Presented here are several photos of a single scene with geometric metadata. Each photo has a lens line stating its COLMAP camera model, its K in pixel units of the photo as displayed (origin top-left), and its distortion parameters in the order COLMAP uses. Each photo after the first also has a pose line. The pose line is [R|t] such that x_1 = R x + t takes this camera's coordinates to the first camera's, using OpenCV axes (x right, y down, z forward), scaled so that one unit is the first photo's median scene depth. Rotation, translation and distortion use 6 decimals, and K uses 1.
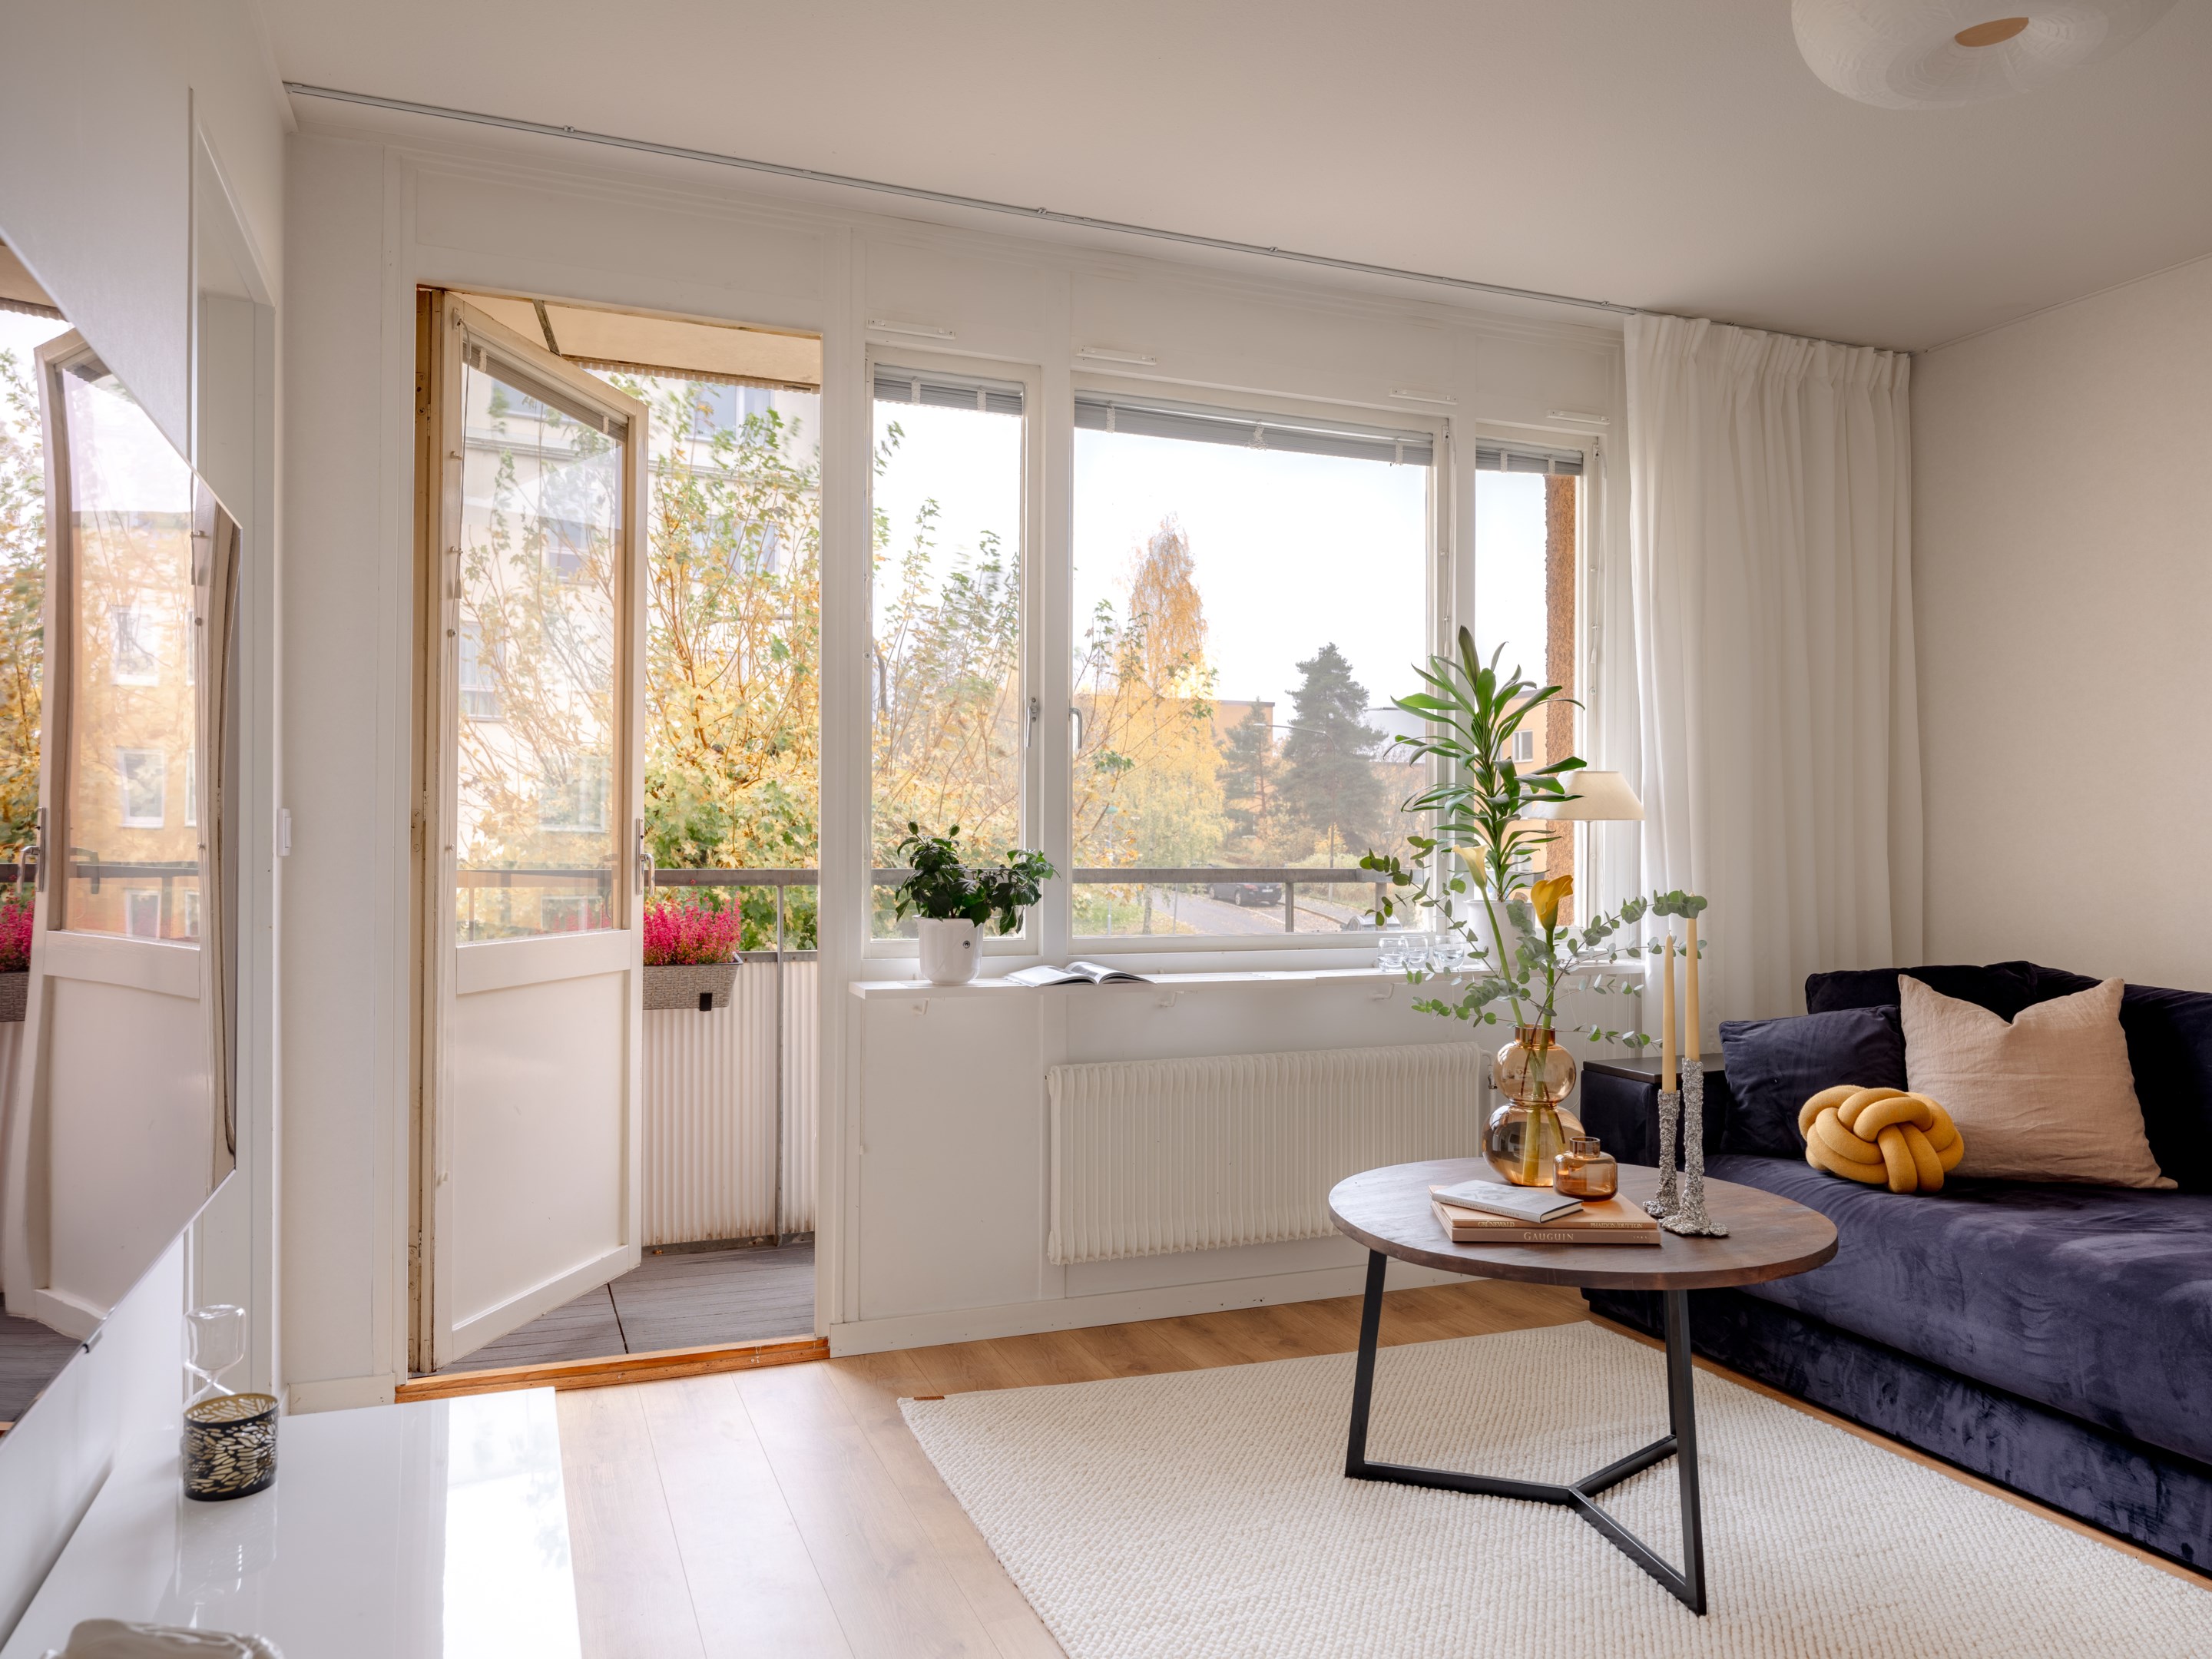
lens RADIAL K [[1557.3, 0, 1103.9], [0, 1557.3, 829.2], [0, 0, 1]] dist [0.002815, -0.002993]
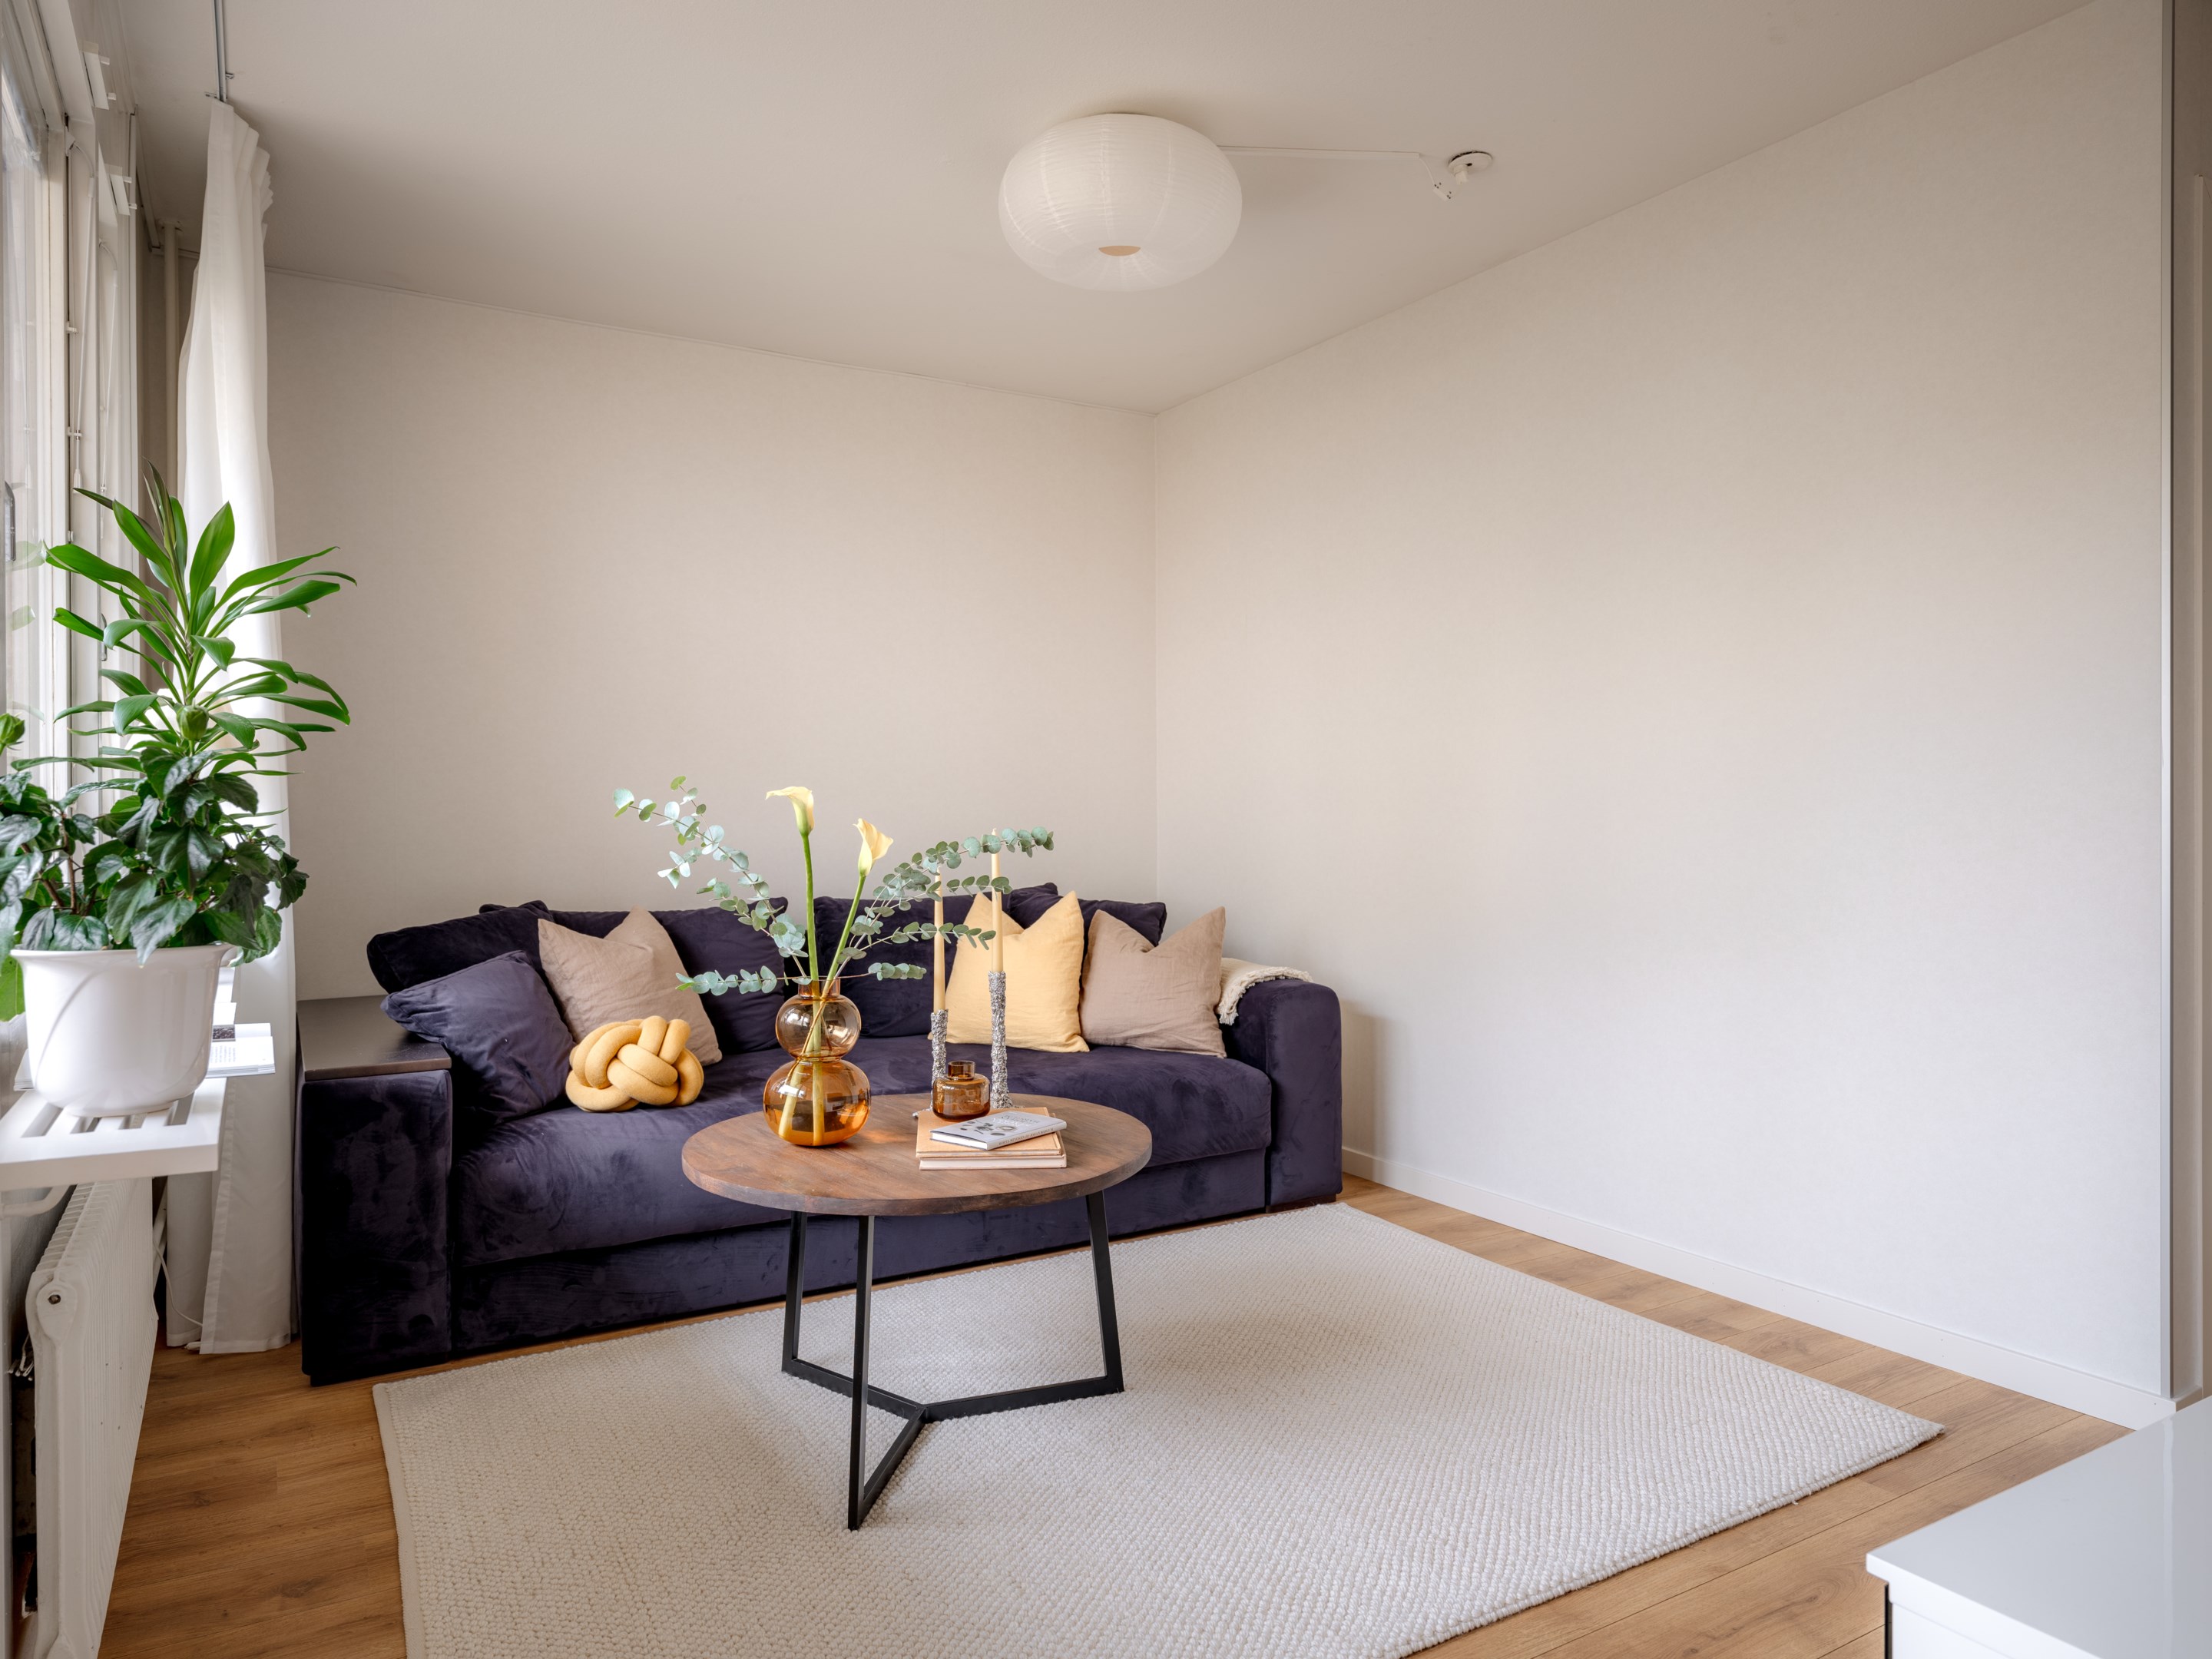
lens RADIAL K [[1390.4, 0, 1101.6], [0, 1390.4, 832.5], [0, 0, 1]] dist [0.004877, 0.000997]
pose [[-0.177016, 0.004125, 0.984199, -0.480416], [-0.004691, 0.999976, -0.005035, 0.038032], [-0.984197, -0.005508, -0.176993, 0.807909]]
